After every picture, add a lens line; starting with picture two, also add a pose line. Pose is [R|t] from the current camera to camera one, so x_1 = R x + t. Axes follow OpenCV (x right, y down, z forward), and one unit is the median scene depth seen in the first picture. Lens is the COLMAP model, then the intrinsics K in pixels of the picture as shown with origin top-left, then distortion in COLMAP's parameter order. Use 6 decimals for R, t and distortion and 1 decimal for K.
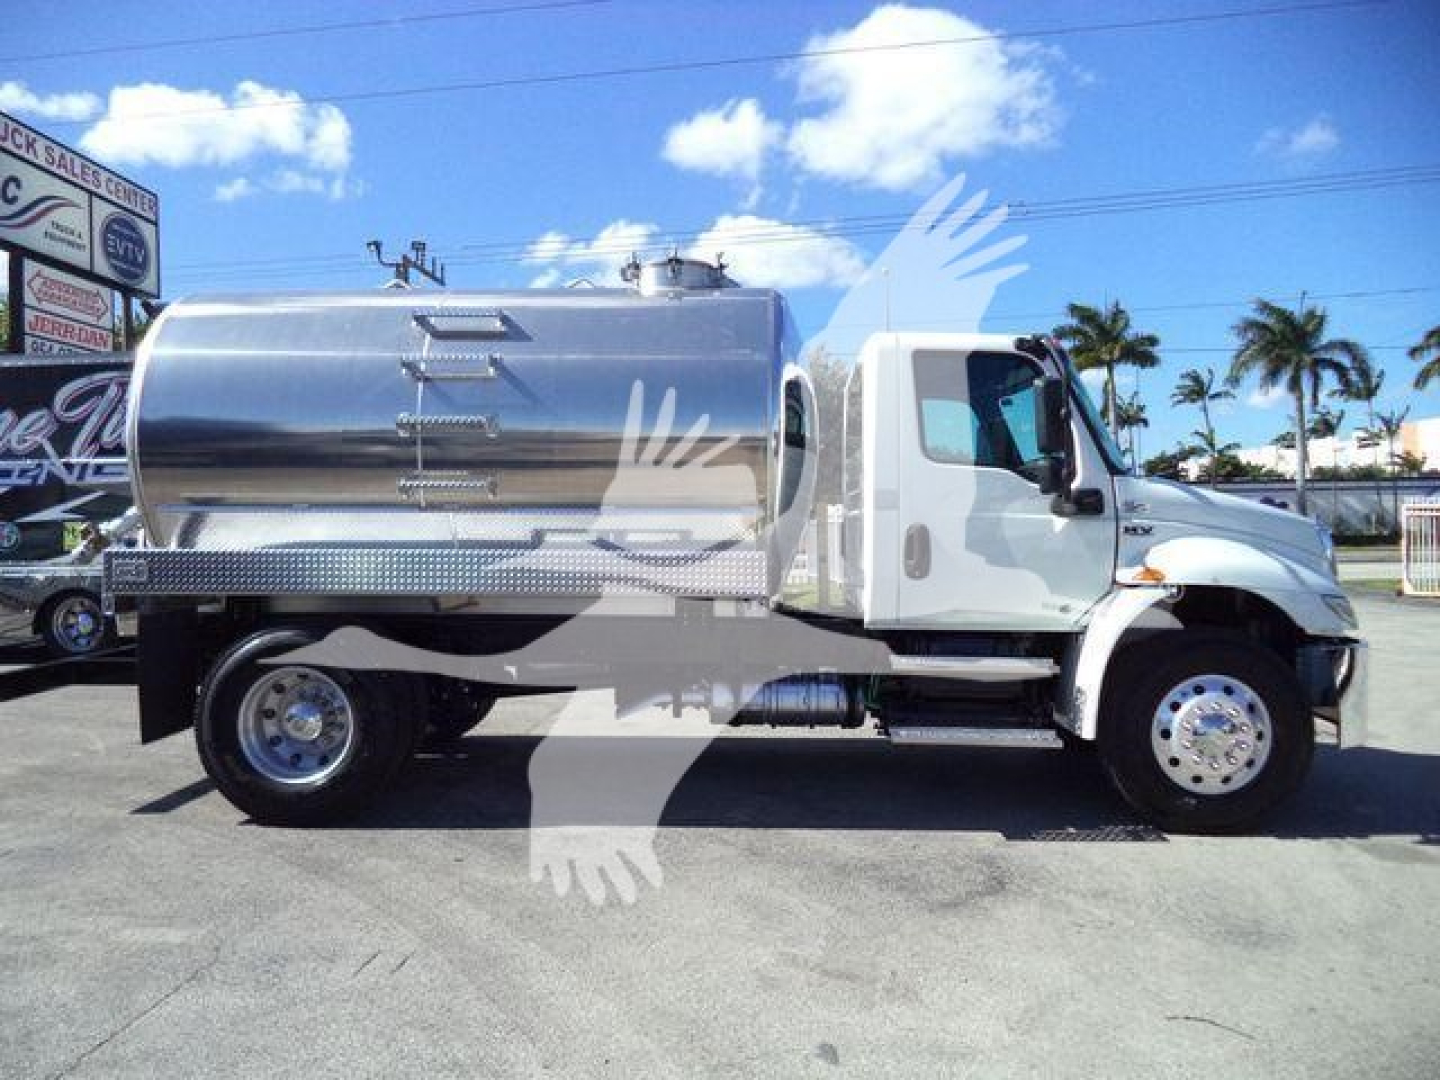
lens RADIAL K [[1182.7, 0, 732.8], [0, 1182.7, 537.0], [0, 0, 1]] dist [-0.018043, -0.008133]
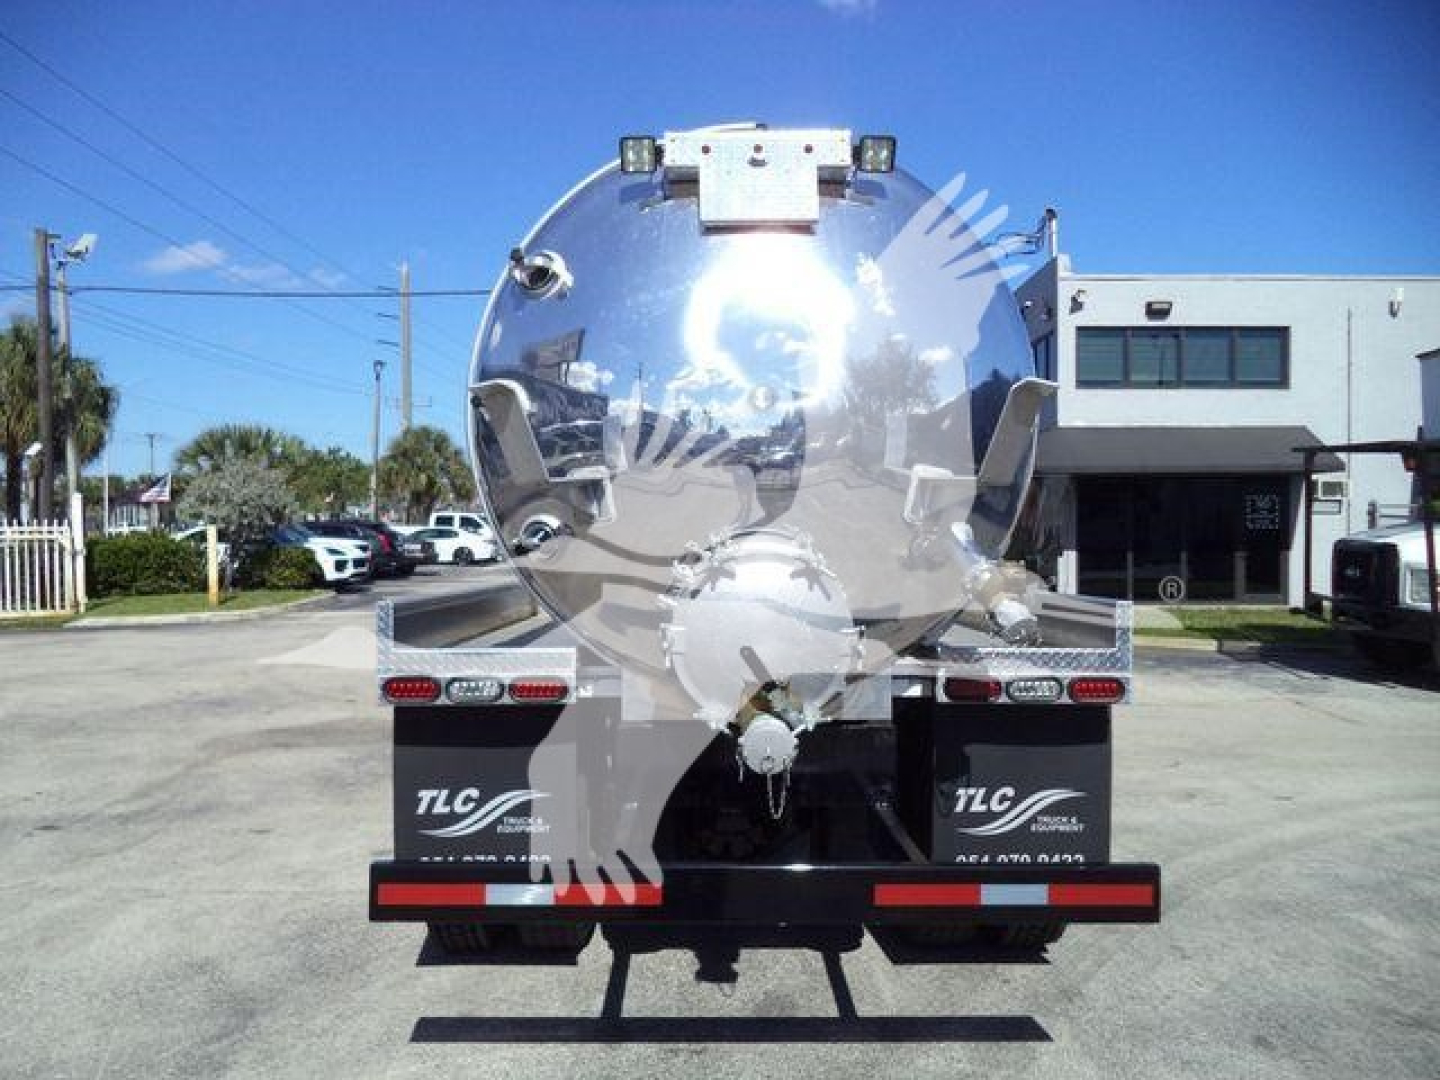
lens RADIAL K [[1182.7, 0, 732.8], [0, 1182.7, 537.0], [0, 0, 1]] dist [-0.018043, -0.008133]
pose [[-0.071324, 0.005070, 0.997440, -1.125264], [0.016066, 0.999863, -0.003934, -0.027793], [-0.997324, 0.015744, -0.071395, 1.213563]]
